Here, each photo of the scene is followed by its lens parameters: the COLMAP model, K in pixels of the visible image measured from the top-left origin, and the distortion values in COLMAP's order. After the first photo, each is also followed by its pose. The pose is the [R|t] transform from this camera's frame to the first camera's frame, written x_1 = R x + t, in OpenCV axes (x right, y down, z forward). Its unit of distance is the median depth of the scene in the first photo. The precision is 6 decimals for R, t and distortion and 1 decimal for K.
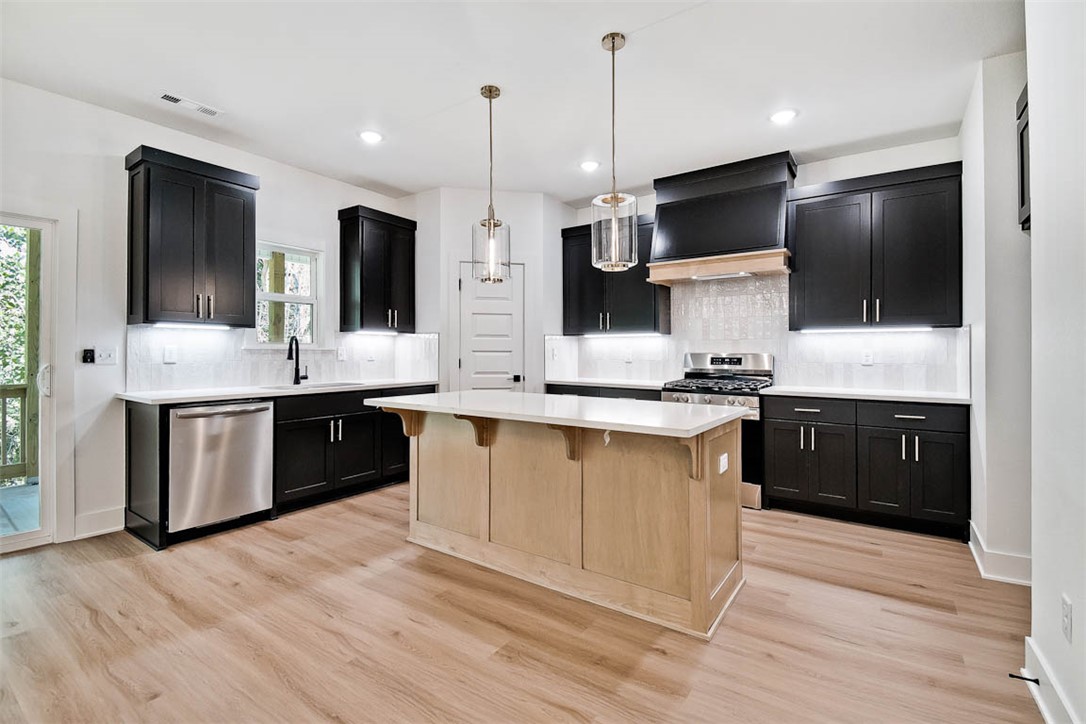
lens RADIAL K [[493.9, 0, 547.6], [0, 493.9, 357.1], [0, 0, 1]] dist [-0.000178, -0.000050]
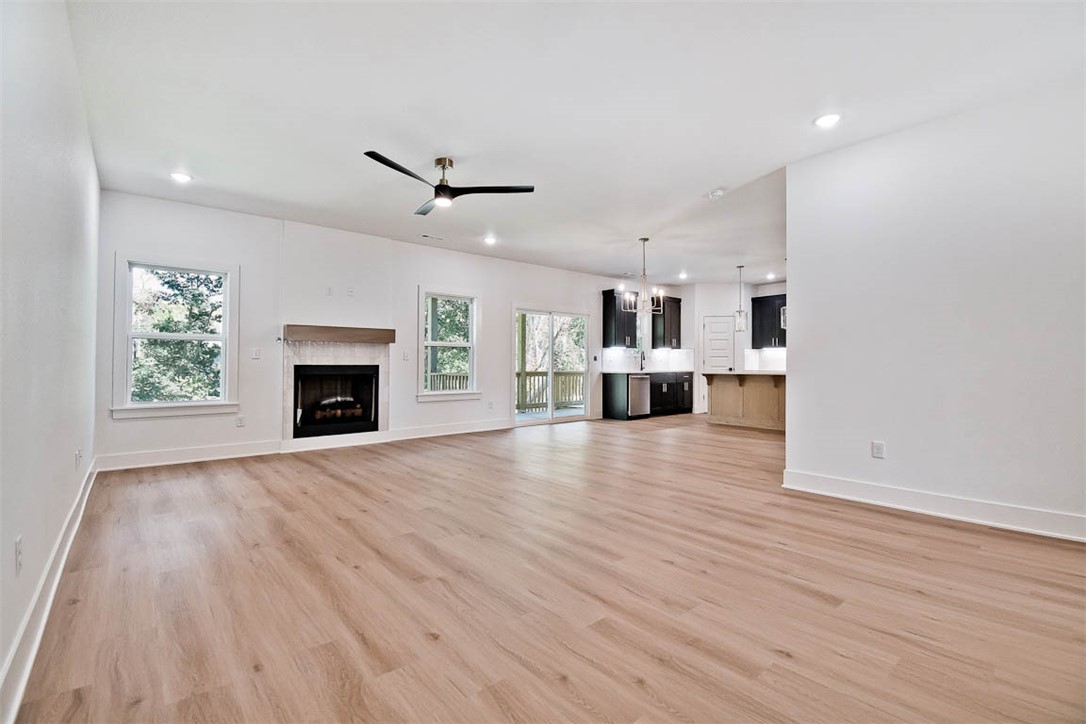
lens RADIAL K [[483.7, 0, 543.1], [0, 483.7, 366.6], [0, 0, 1]] dist [-0.000500, -0.000313]
pose [[0.965408, -0.001667, -0.260737, -0.405608], [0.001308, 0.999998, -0.001551, 0.045784], [0.260739, 0.001157, 0.965409, -1.683442]]
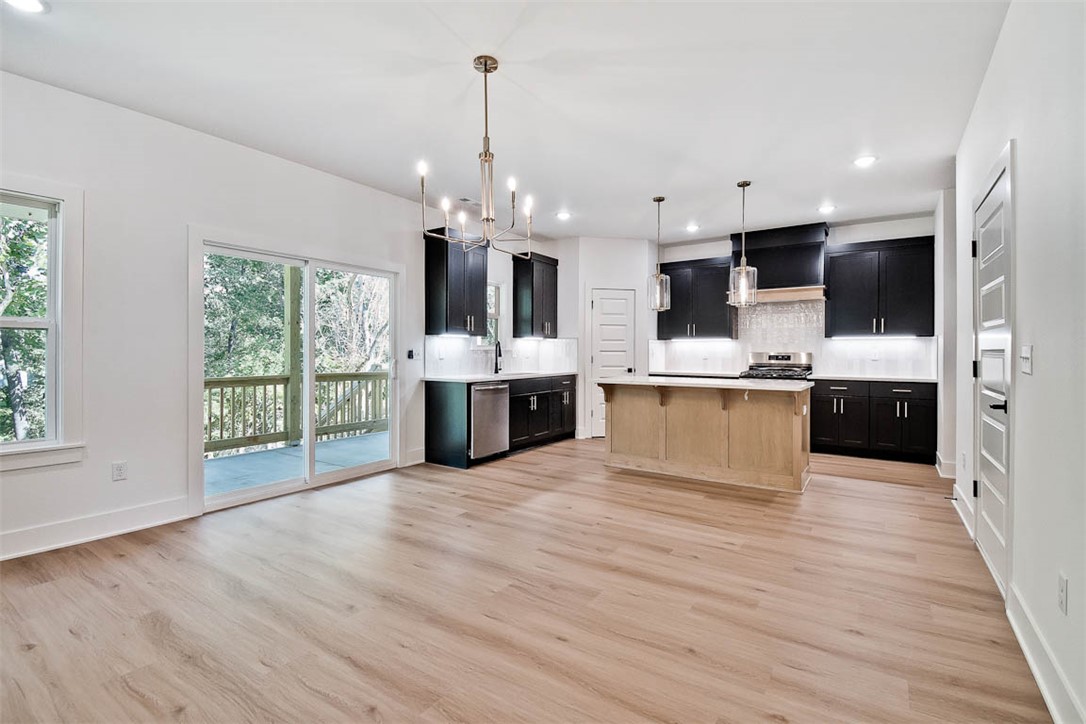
lens RADIAL K [[505.0, 0, 549.8], [0, 505.0, 361.9], [0, 0, 1]] dist [0.001490, 0.000047]
pose [[0.999799, -0.000642, 0.020056, -0.433419], [0.000384, 0.999918, 0.012837, 0.001046], [-0.020063, -0.012827, 0.999716, -0.603558]]
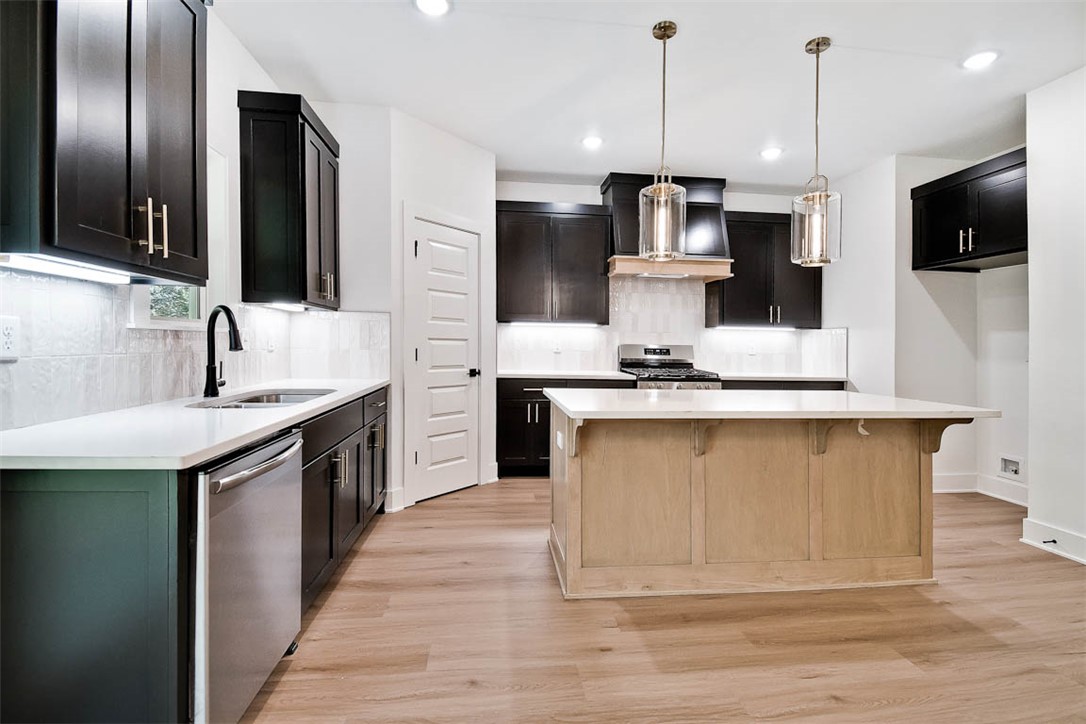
lens RADIAL K [[486.6, 0, 537.0], [0, 486.6, 355.4], [0, 0, 1]] dist [0.000618, -0.011620]
pose [[0.758361, -0.005114, 0.651815, -0.680091], [-0.007595, 0.999832, 0.016681, 0.000090], [-0.651791, -0.017601, 0.758194, 0.426875]]
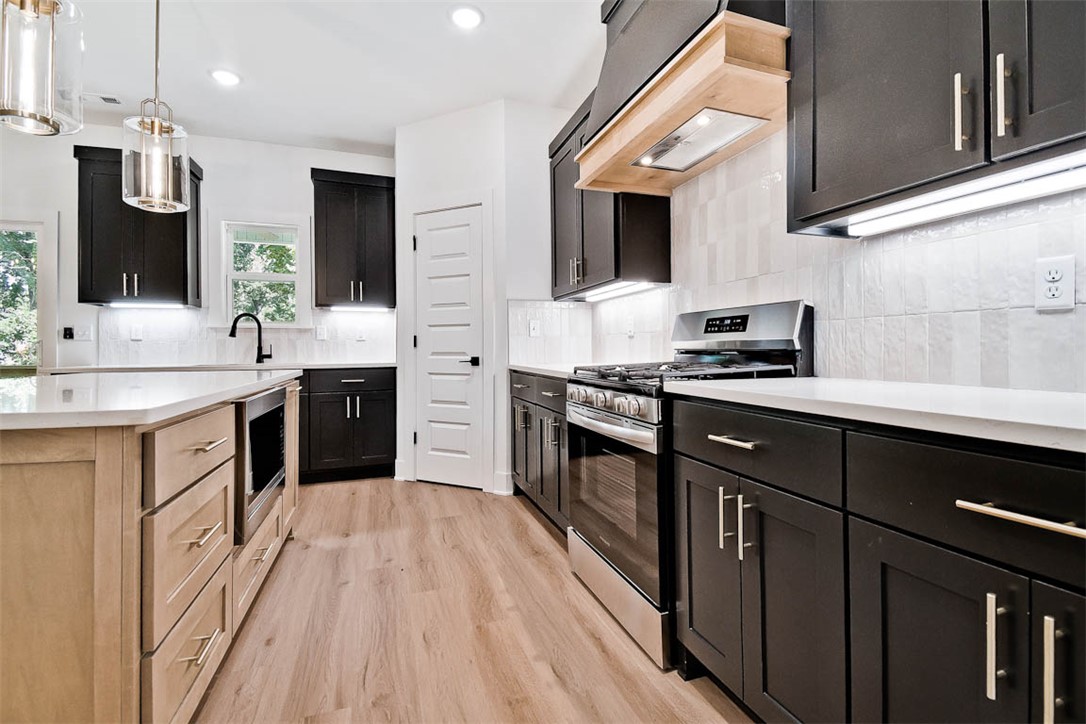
lens RADIAL K [[493.9, 0, 547.6], [0, 493.9, 357.1], [0, 0, 1]] dist [-0.000178, -0.000050]
pose [[0.801788, 0.001646, -0.597606, 0.622230], [0.001351, 0.999989, 0.004568, 0.045422], [0.597607, -0.004470, 0.801777, 0.638248]]
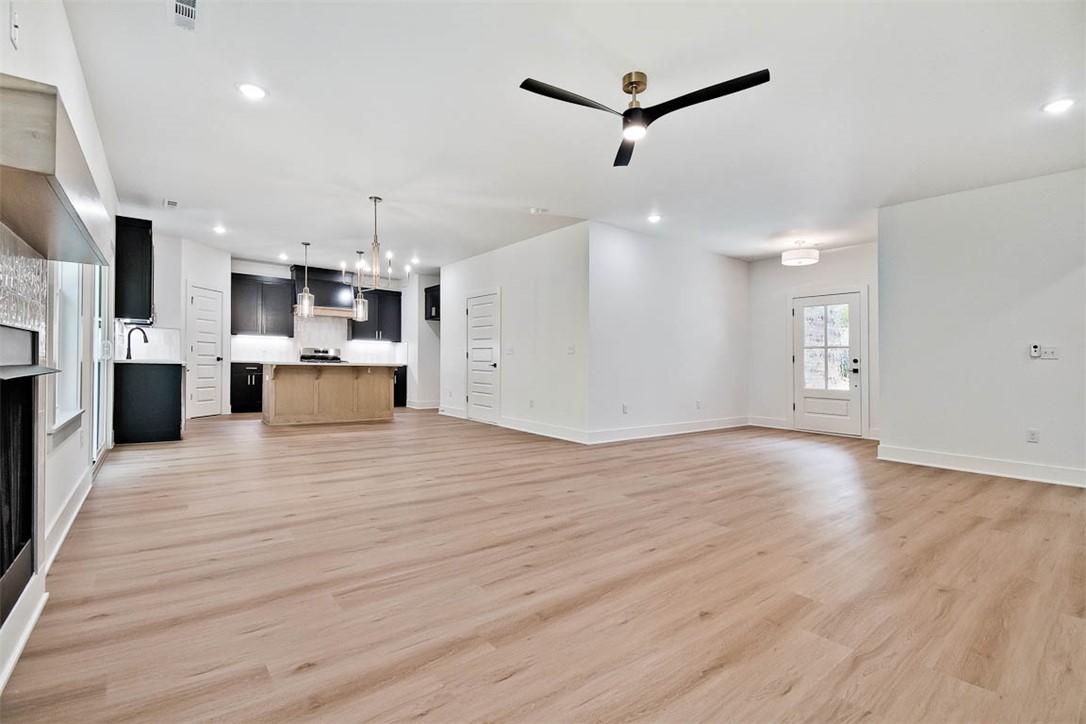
lens RADIAL K [[486.6, 0, 537.0], [0, 486.6, 355.4], [0, 0, 1]] dist [0.000618, -0.011620]
pose [[0.294964, 0.018078, 0.955337, -1.799129], [-0.012754, 0.999806, -0.014981, 0.056403], [-0.955423, -0.007766, 0.295138, -0.729981]]
